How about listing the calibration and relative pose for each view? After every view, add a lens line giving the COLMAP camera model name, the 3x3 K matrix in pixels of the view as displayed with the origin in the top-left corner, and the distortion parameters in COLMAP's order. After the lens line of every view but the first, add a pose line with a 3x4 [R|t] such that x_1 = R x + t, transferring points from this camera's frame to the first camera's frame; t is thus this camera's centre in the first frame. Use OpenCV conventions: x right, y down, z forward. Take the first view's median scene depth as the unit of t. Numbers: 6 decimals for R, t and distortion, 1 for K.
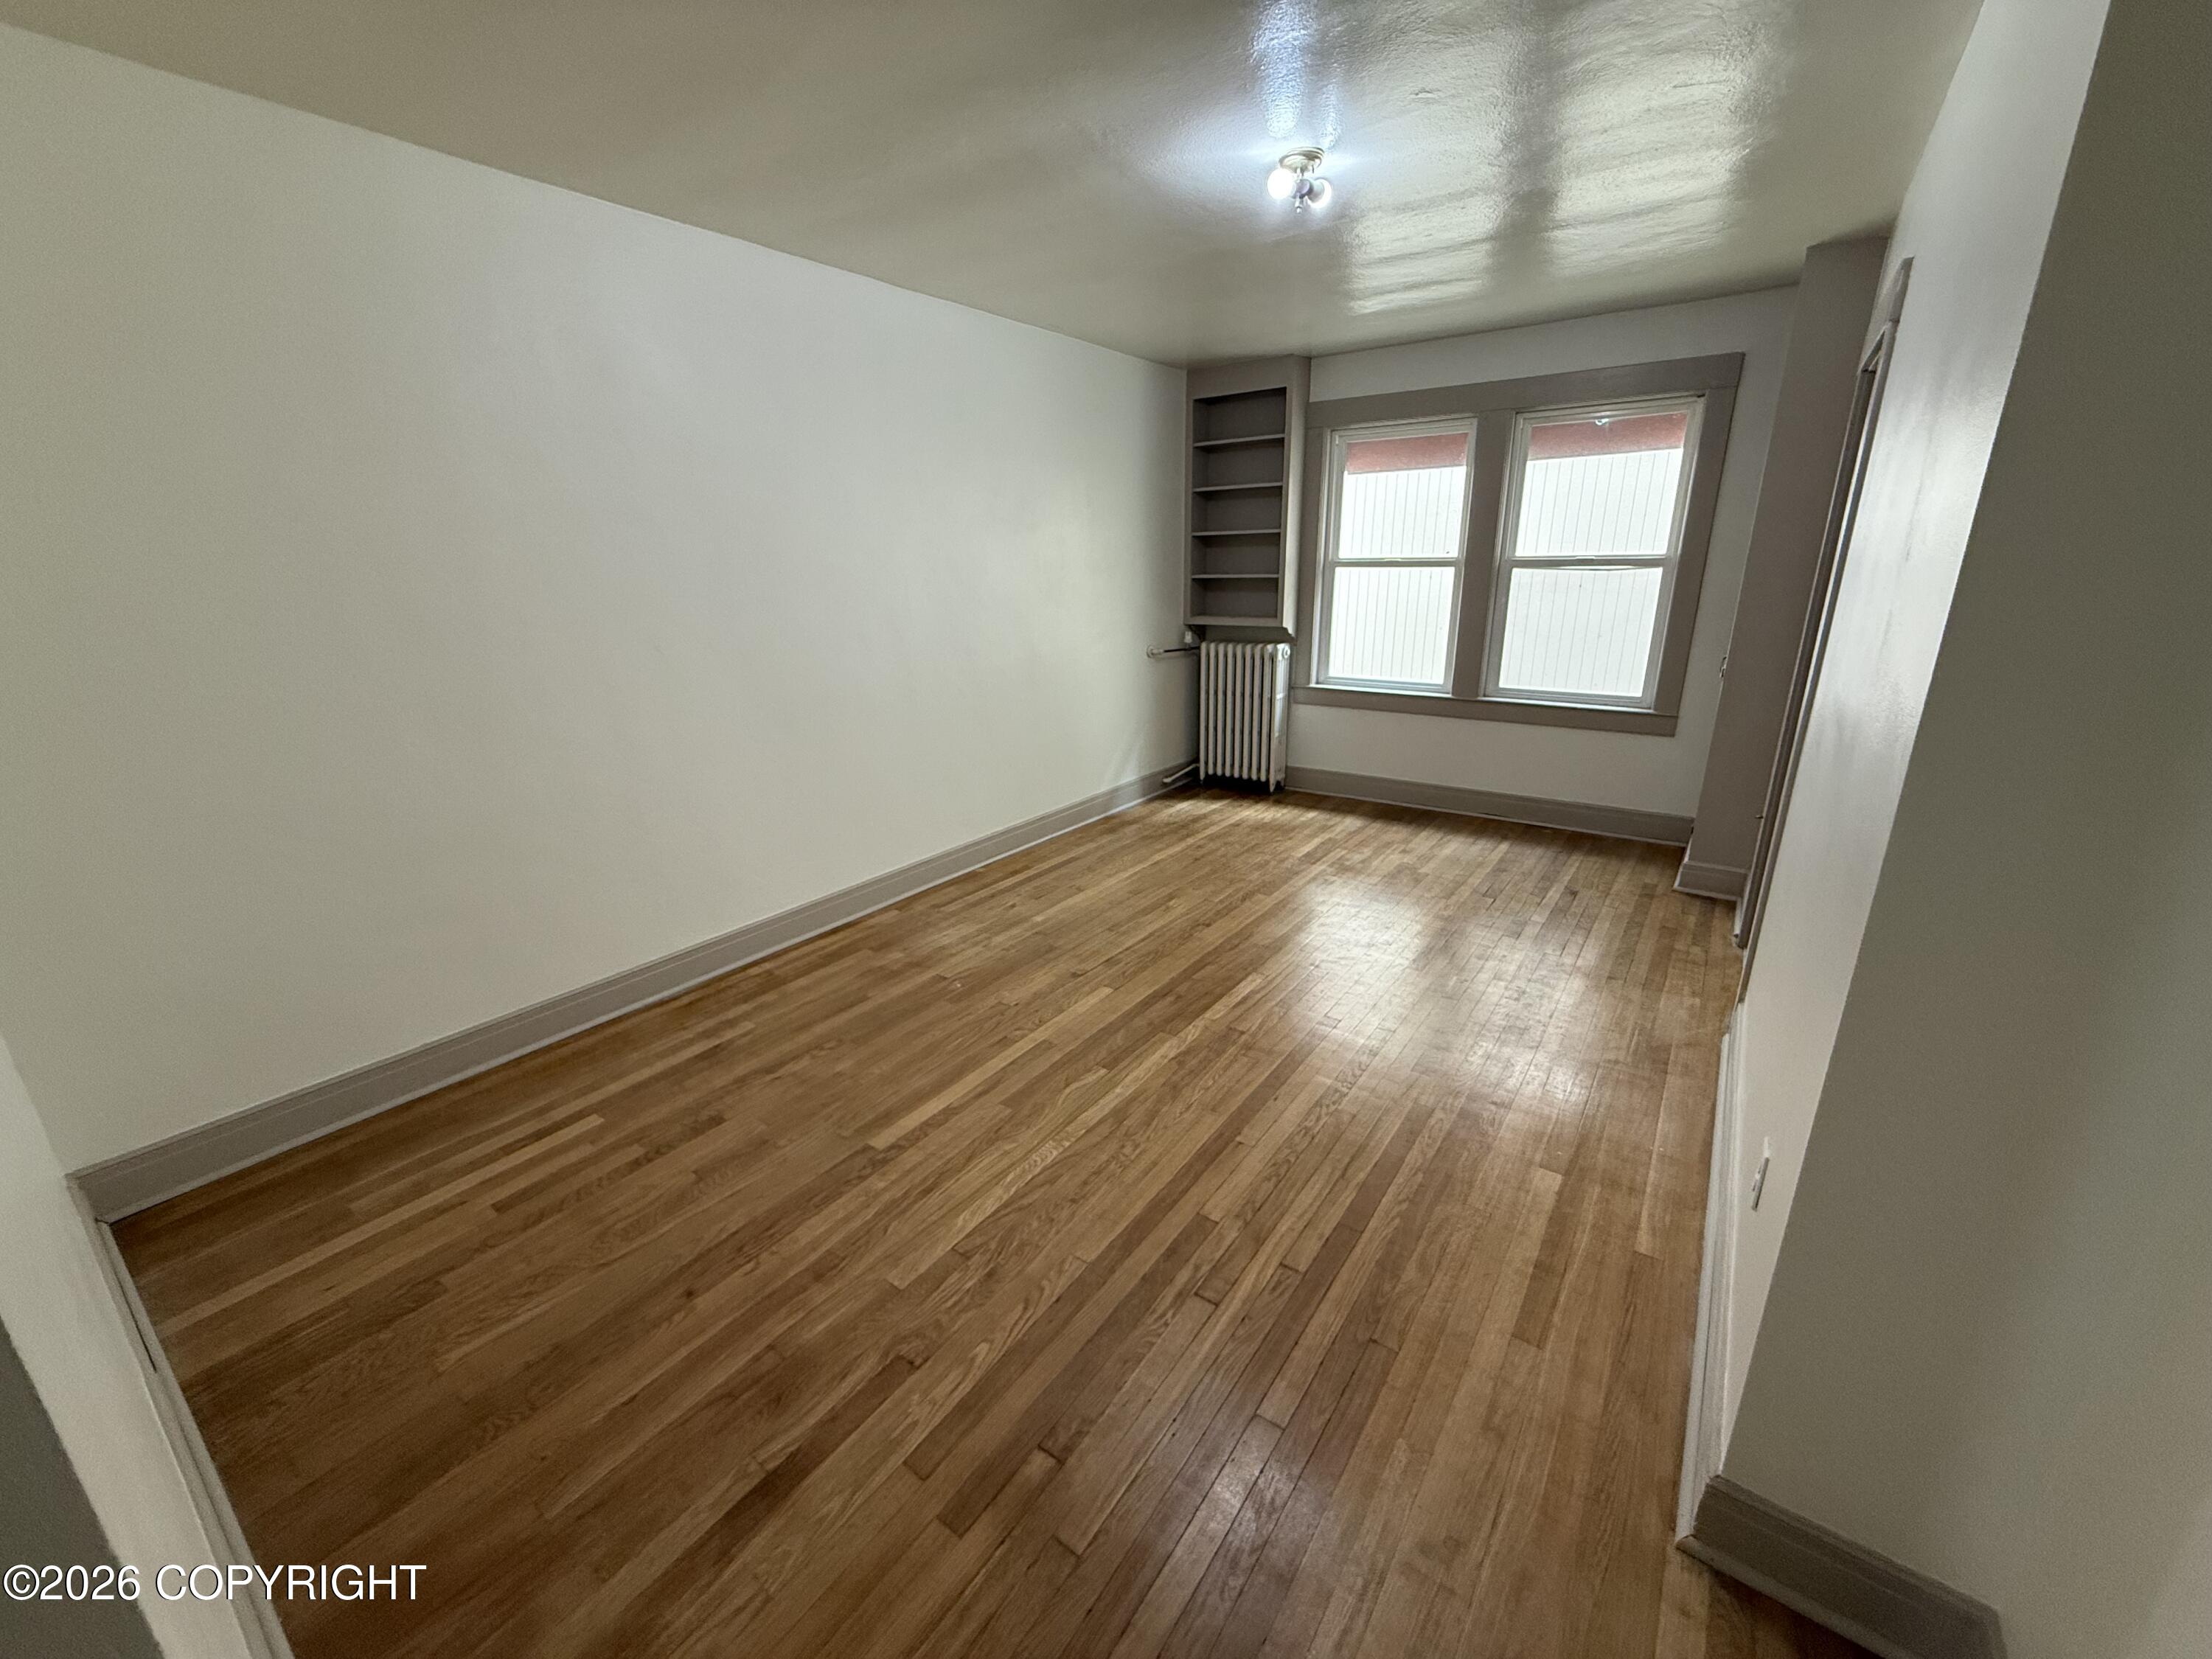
lens RADIAL K [[879.0, 0, 1098.5], [0, 879.0, 838.1], [0, 0, 1]] dist [0.001368, 0.000203]
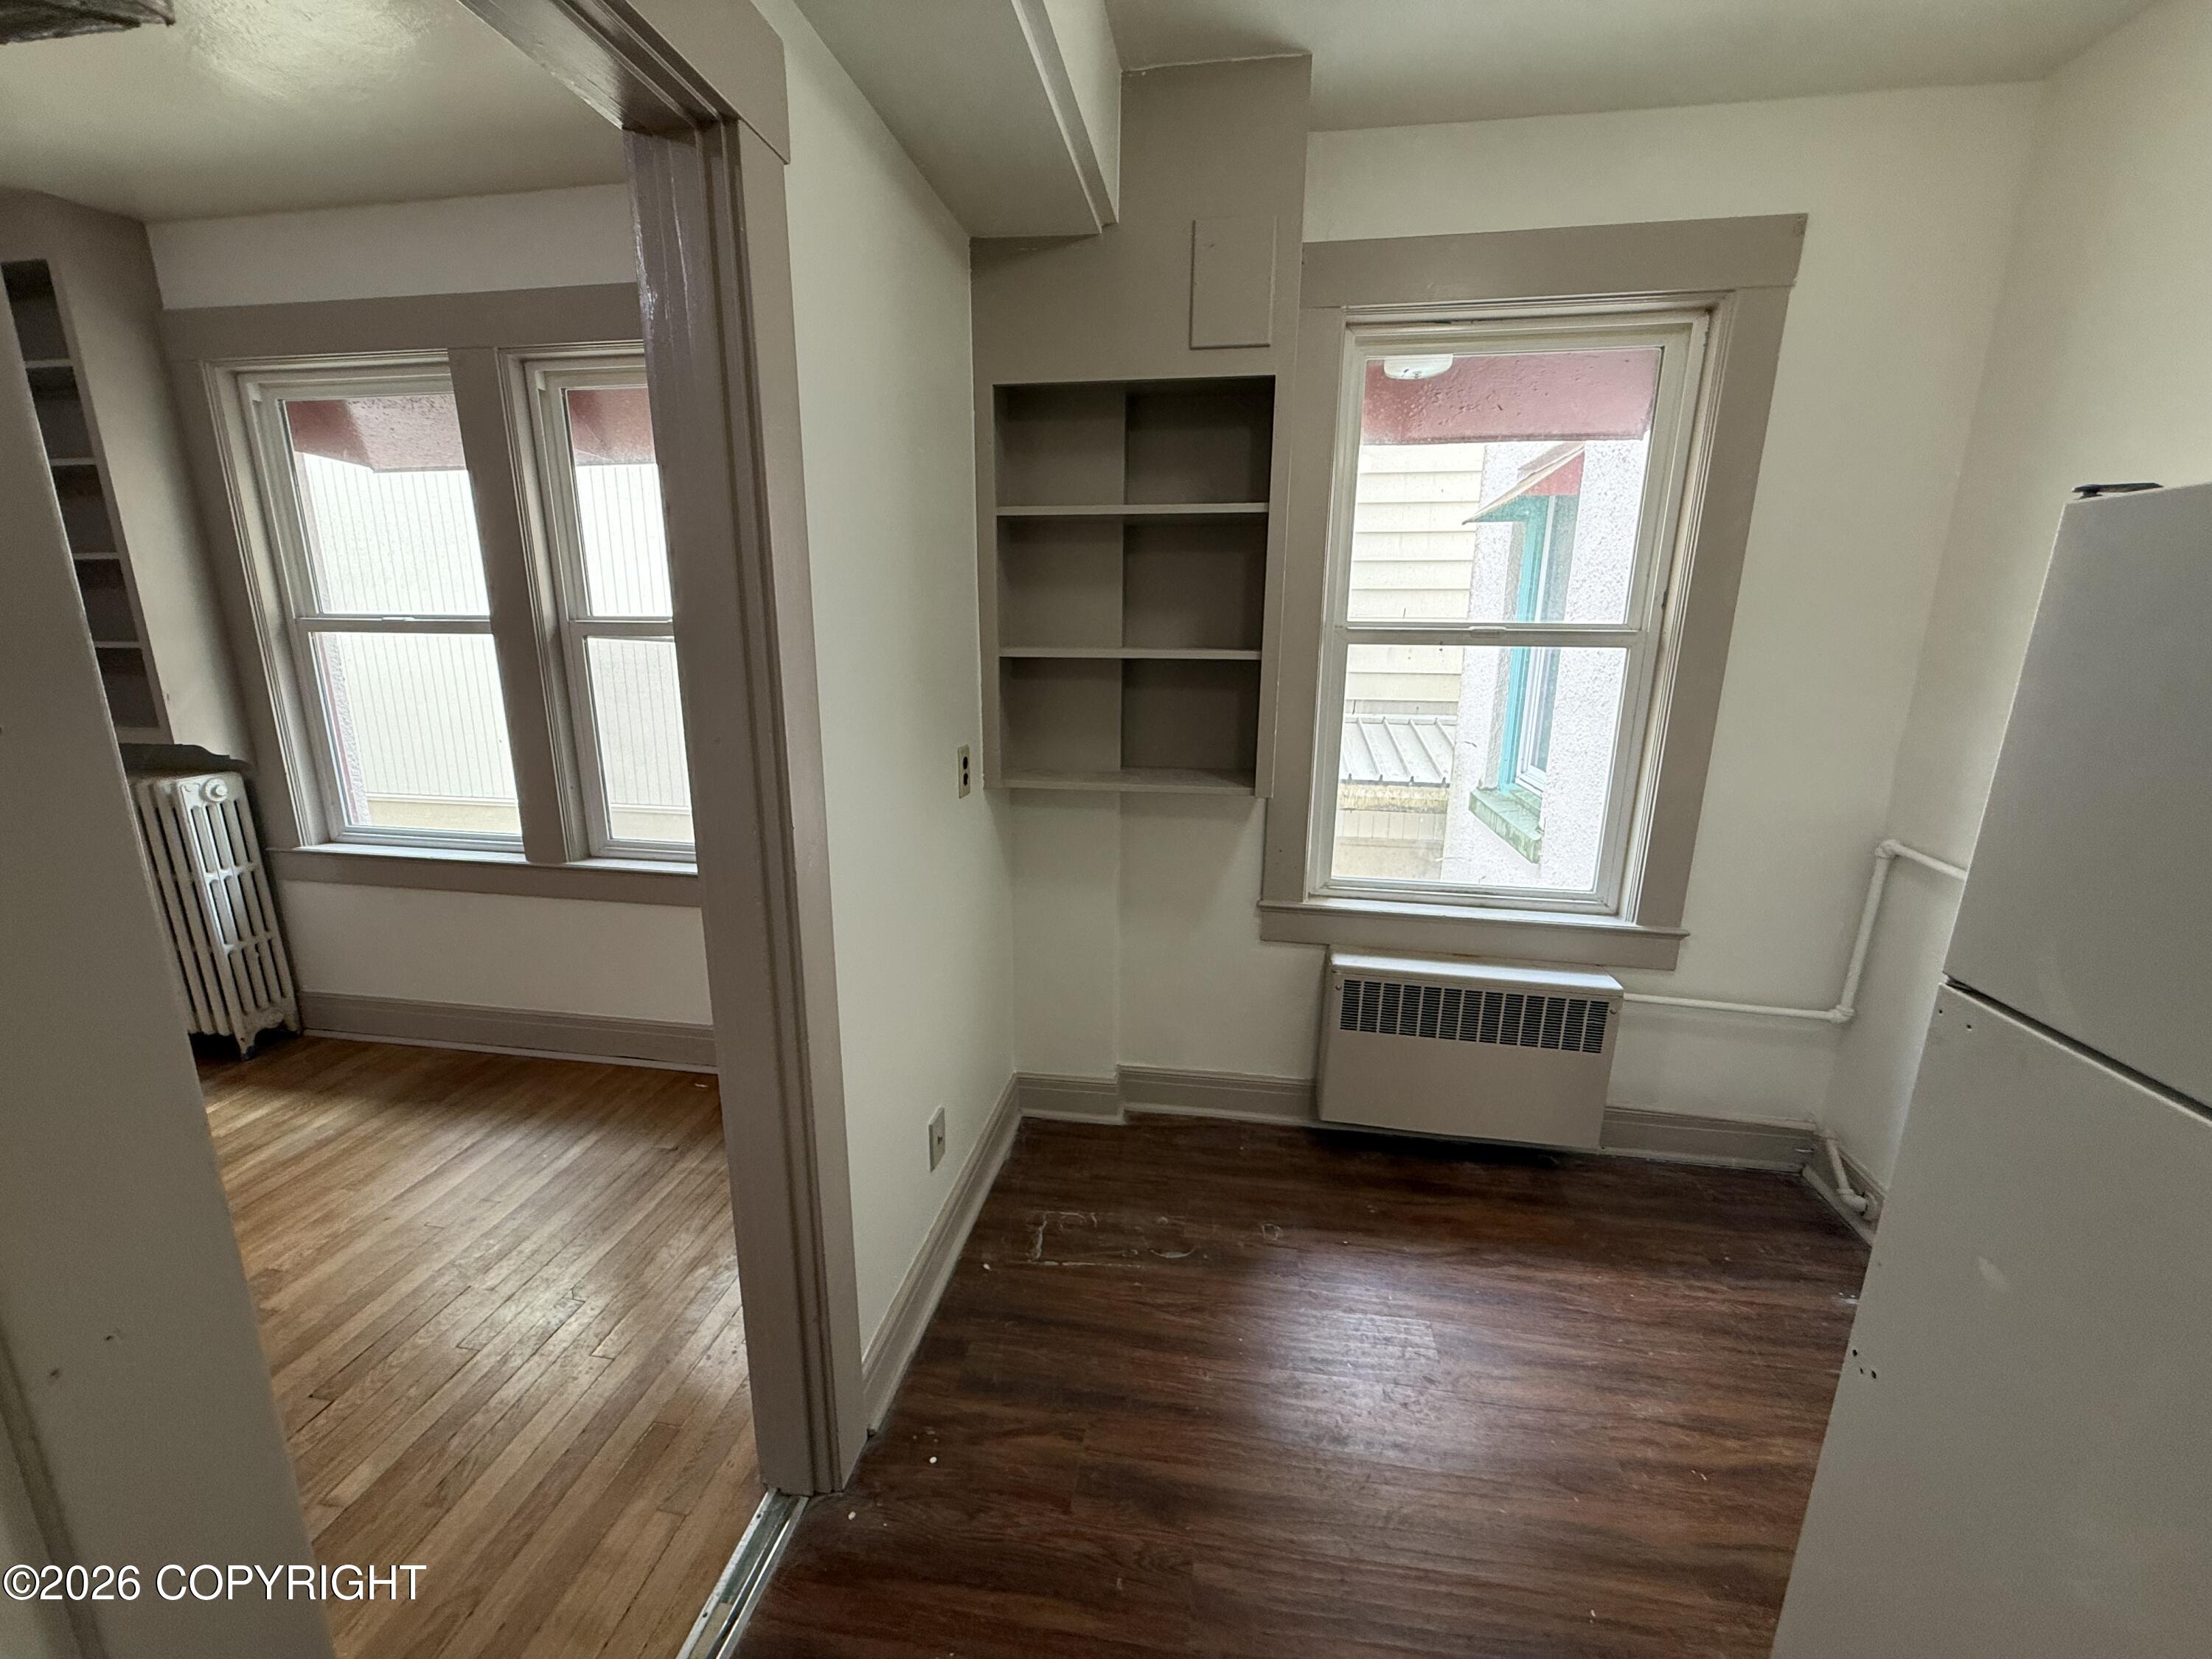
lens RADIAL K [[879.0, 0, 1096.3], [0, 879.0, 828.1], [0, 0, 1]] dist [0.001368, 0.000203]
pose [[0.894867, -0.085387, 0.438089, 0.637268], [0.122157, 0.990908, -0.056390, -0.138945], [-0.429291, 0.103977, 0.897161, 0.451203]]
